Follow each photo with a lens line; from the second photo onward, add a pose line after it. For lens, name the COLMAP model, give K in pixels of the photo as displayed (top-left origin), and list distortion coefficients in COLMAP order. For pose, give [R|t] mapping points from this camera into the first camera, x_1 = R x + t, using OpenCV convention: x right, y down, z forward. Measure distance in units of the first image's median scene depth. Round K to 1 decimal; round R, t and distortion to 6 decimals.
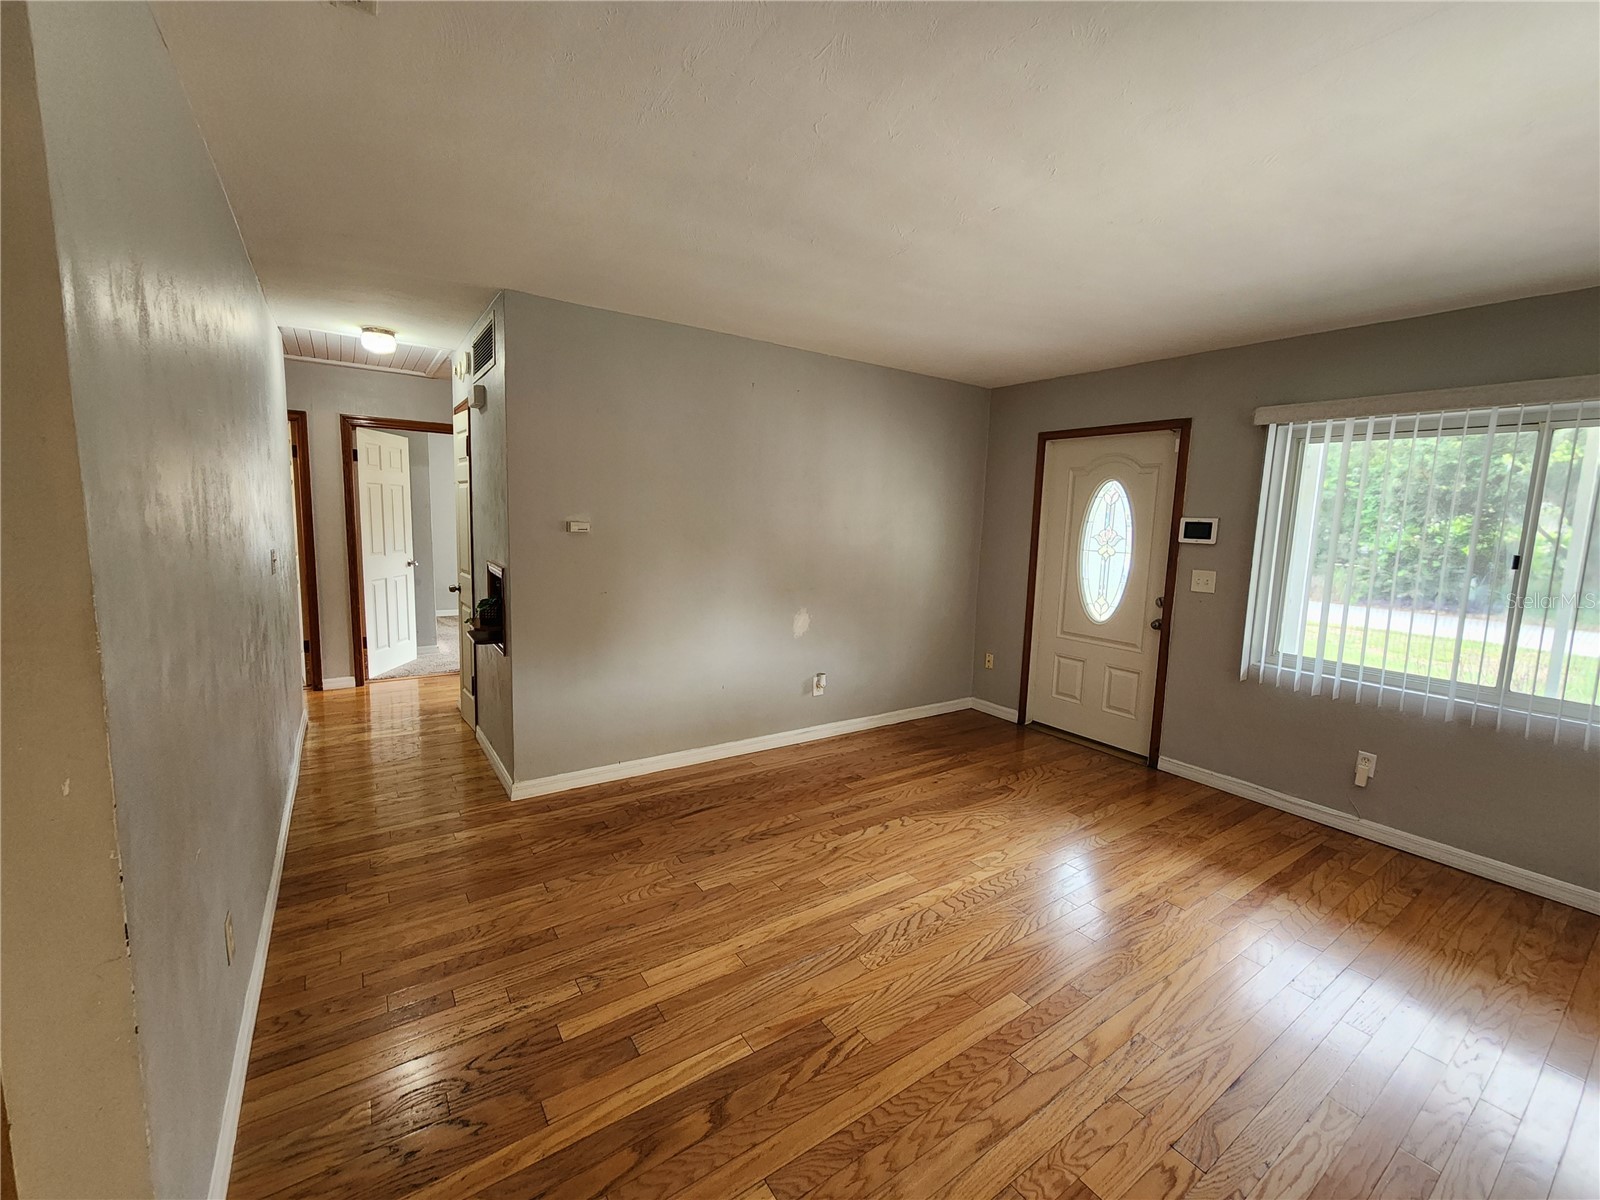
lens RADIAL K [[654.6, 0, 800.1], [0, 654.6, 600.4], [0, 0, 1]] dist [0.001467, -0.000268]
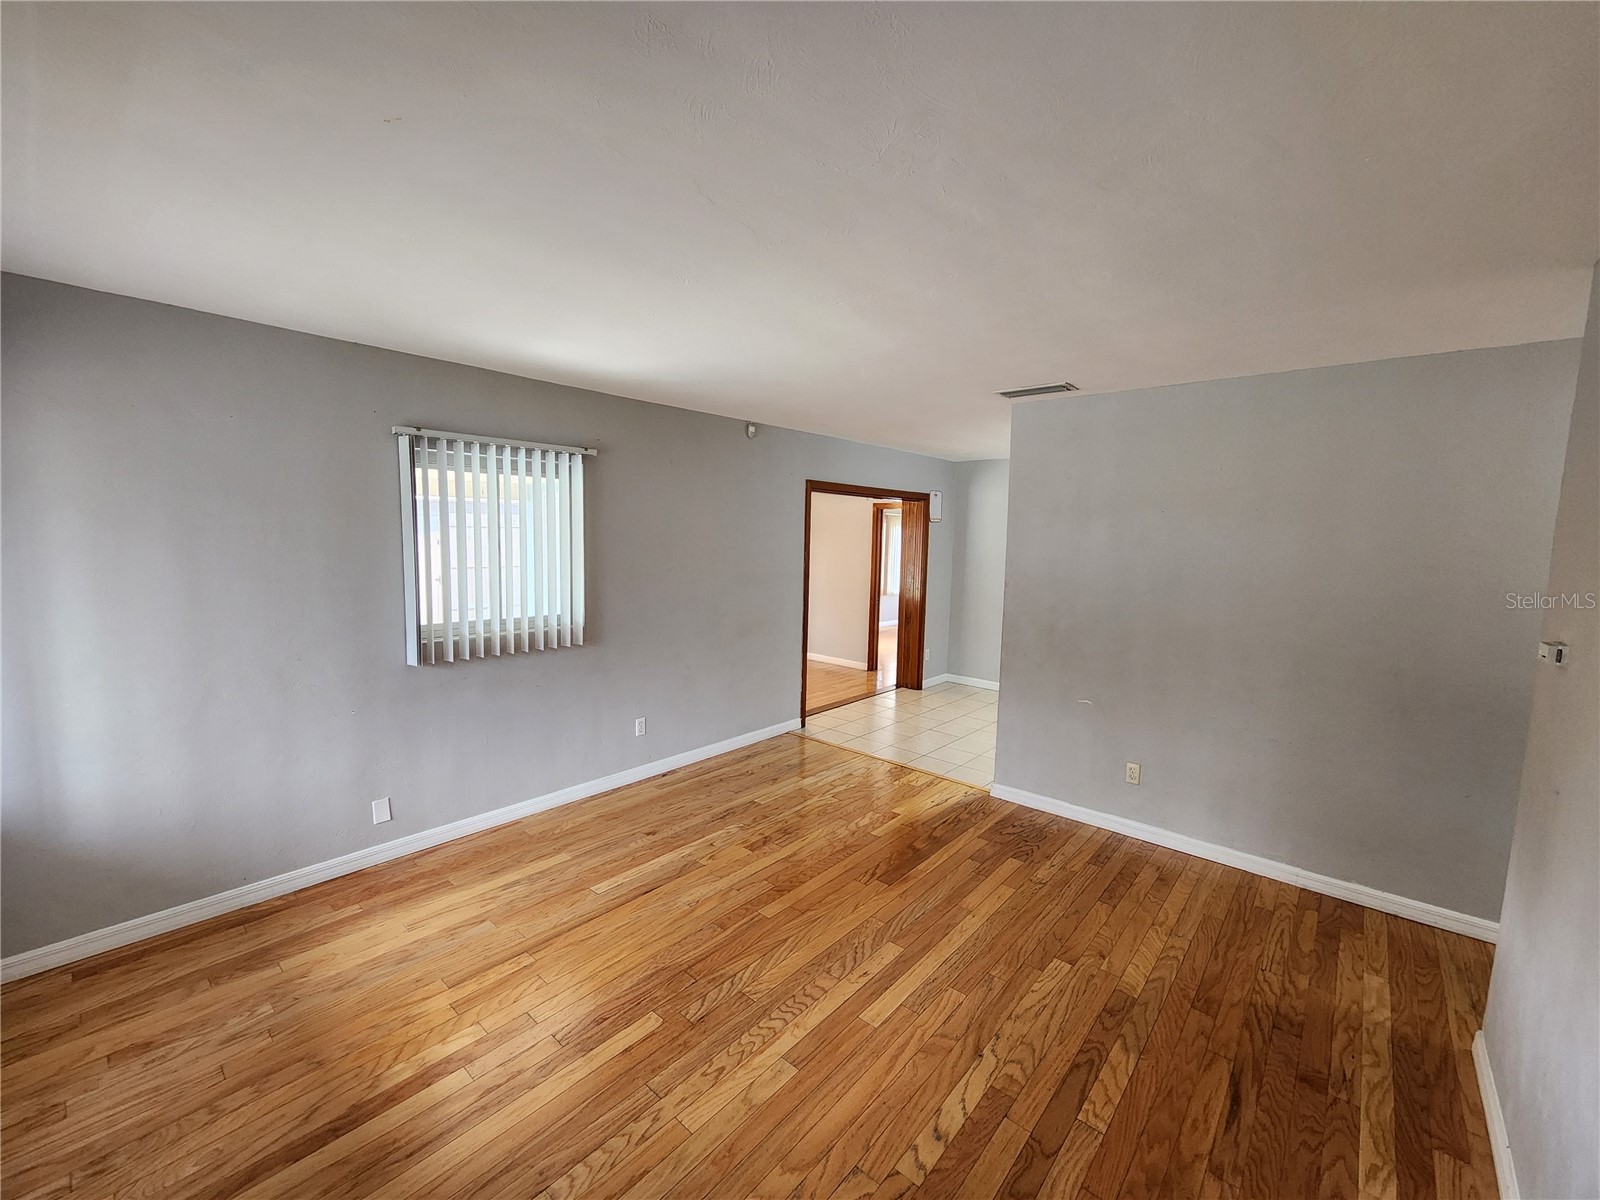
lens RADIAL K [[654.6, 0, 799.2], [0, 654.6, 599.7], [0, 0, 1]] dist [0.001467, -0.000268]
pose [[-0.966916, -0.029010, -0.253438, 0.516867], [-0.087040, 0.971409, 0.220881, -0.288806], [0.239785, 0.235633, -0.941796, 1.766041]]
